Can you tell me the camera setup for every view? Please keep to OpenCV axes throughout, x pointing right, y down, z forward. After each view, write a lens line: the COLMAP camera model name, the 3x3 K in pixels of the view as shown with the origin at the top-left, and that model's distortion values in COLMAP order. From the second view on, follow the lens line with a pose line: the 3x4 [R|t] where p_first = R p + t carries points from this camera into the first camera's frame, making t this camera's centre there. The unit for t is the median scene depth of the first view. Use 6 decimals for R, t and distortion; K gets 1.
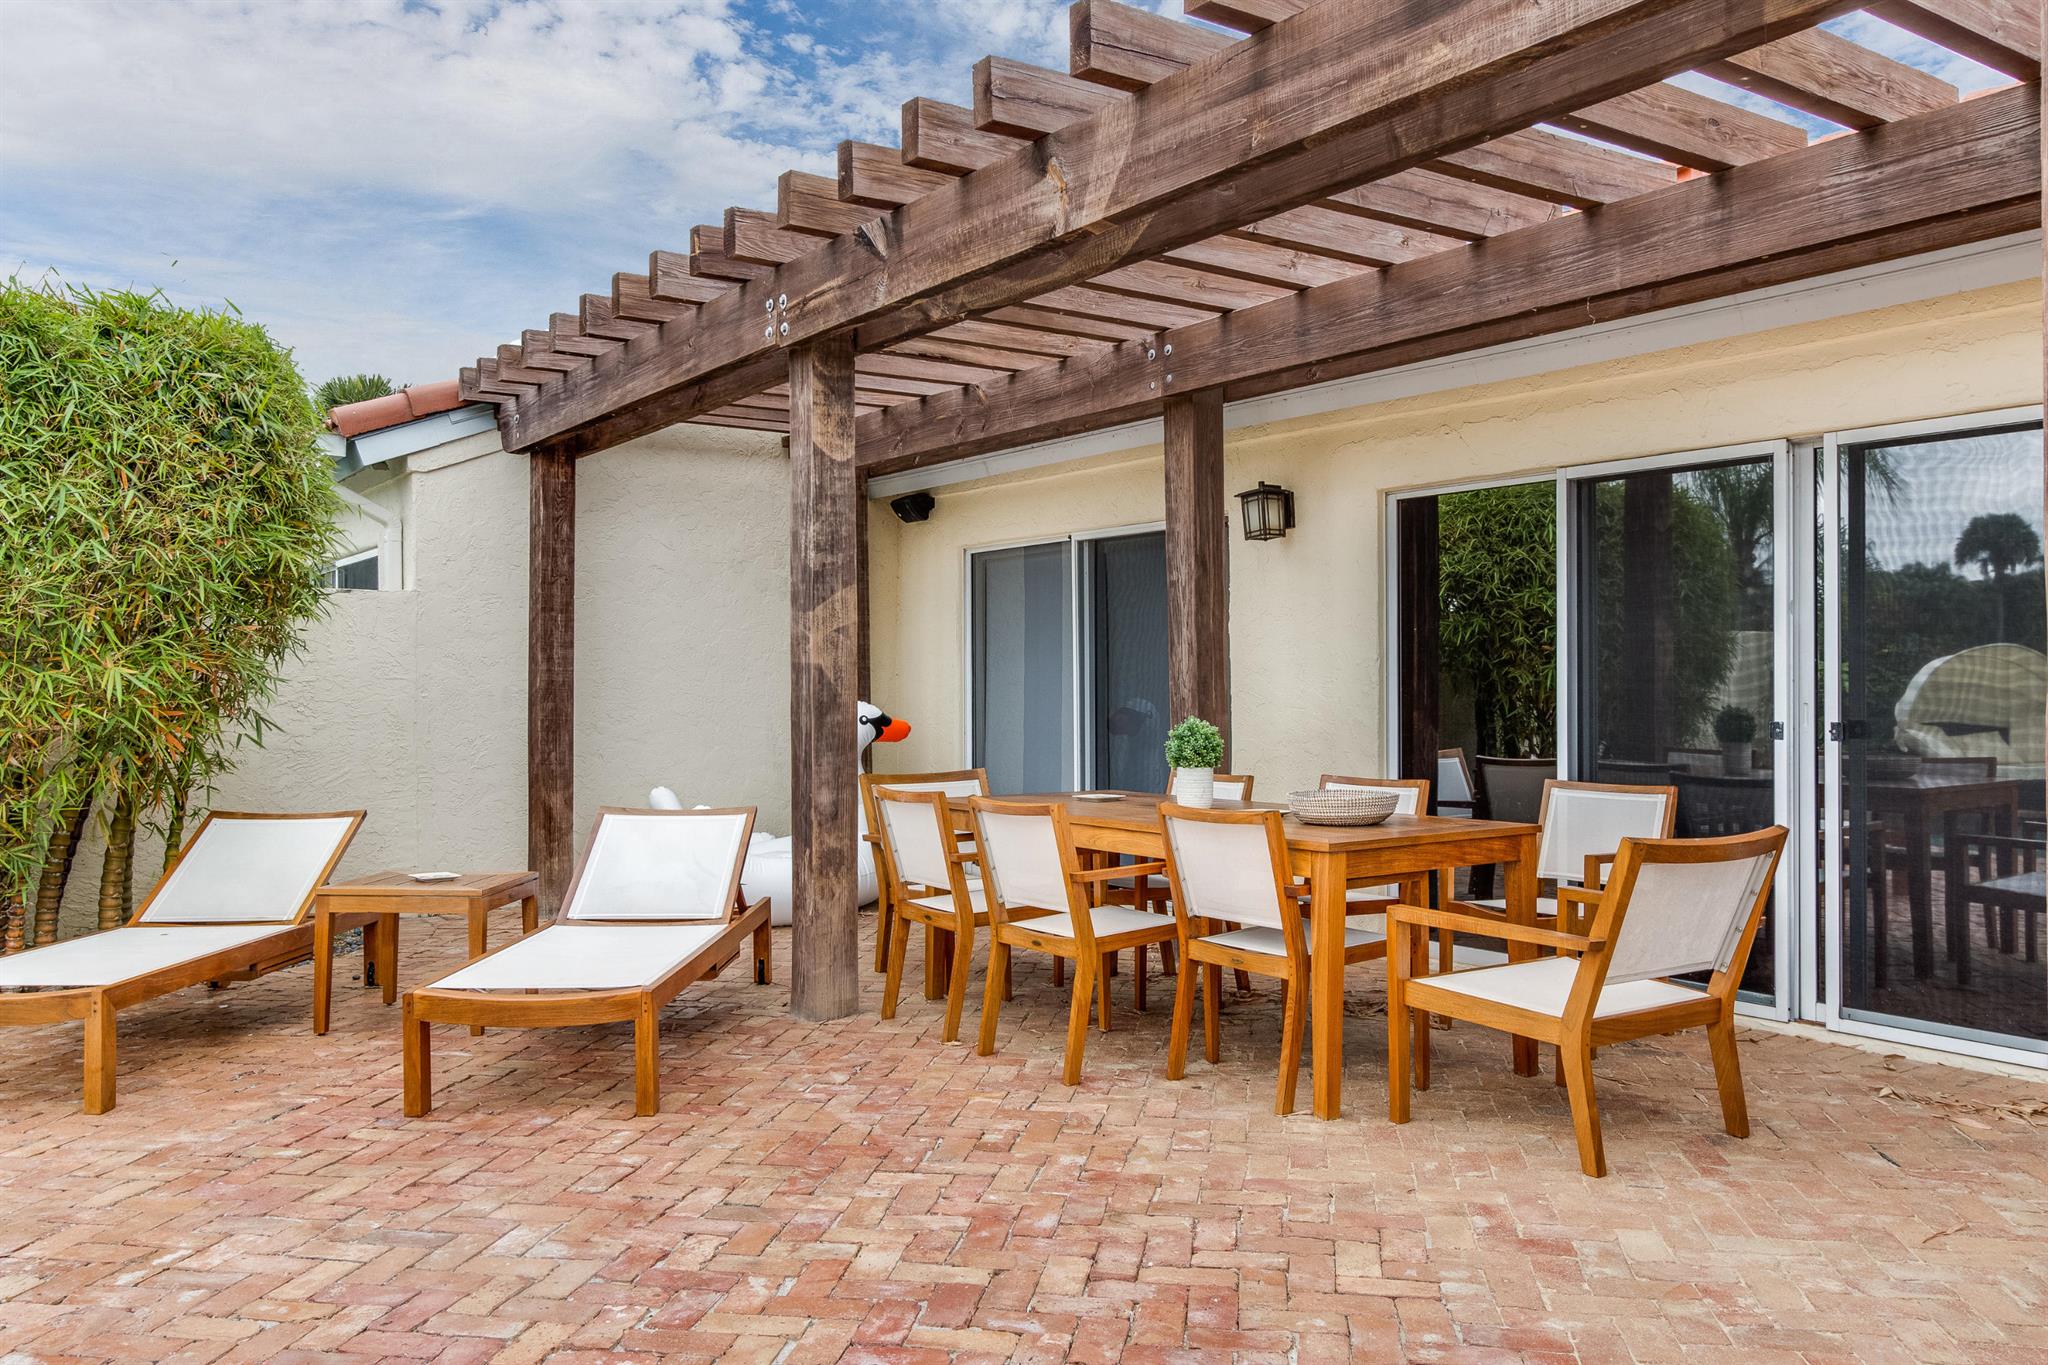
lens RADIAL K [[1548.3, 0, 1022.4], [0, 1548.3, 651.6], [0, 0, 1]] dist [-0.002041, 0.007366]
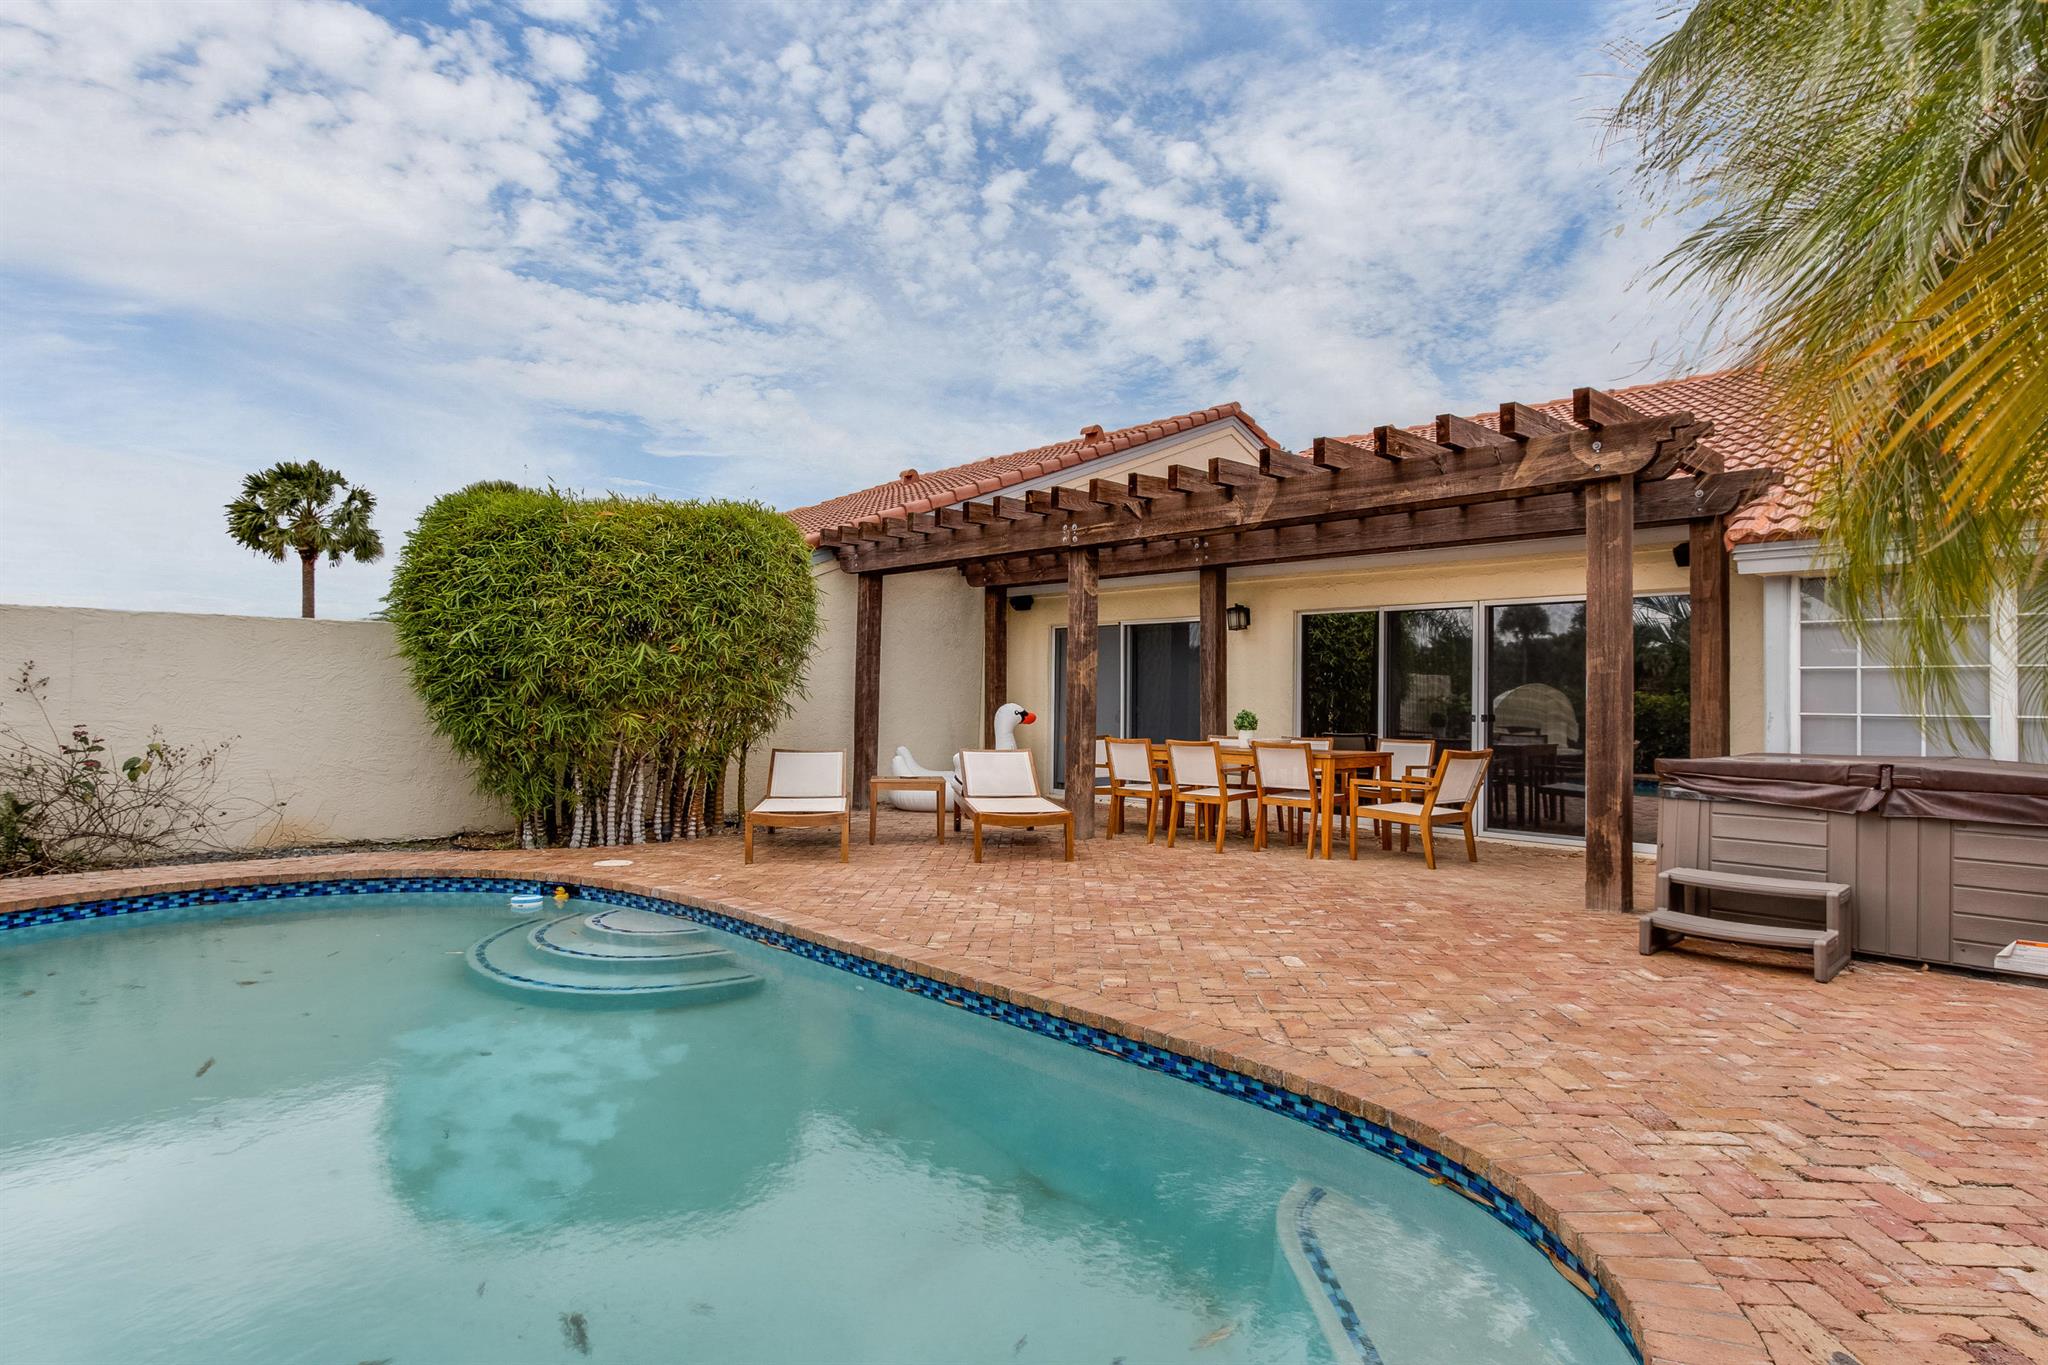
lens RADIAL K [[1084.6, 0, 1038.6], [0, 1084.6, 680.6], [0, 0, 1]] dist [-0.014181, -0.000038]
pose [[0.989761, 0.018008, 0.141593, -0.375442], [-0.018152, 0.999835, -0.000272, 0.003770], [-0.141575, -0.002301, 0.989925, -0.519664]]
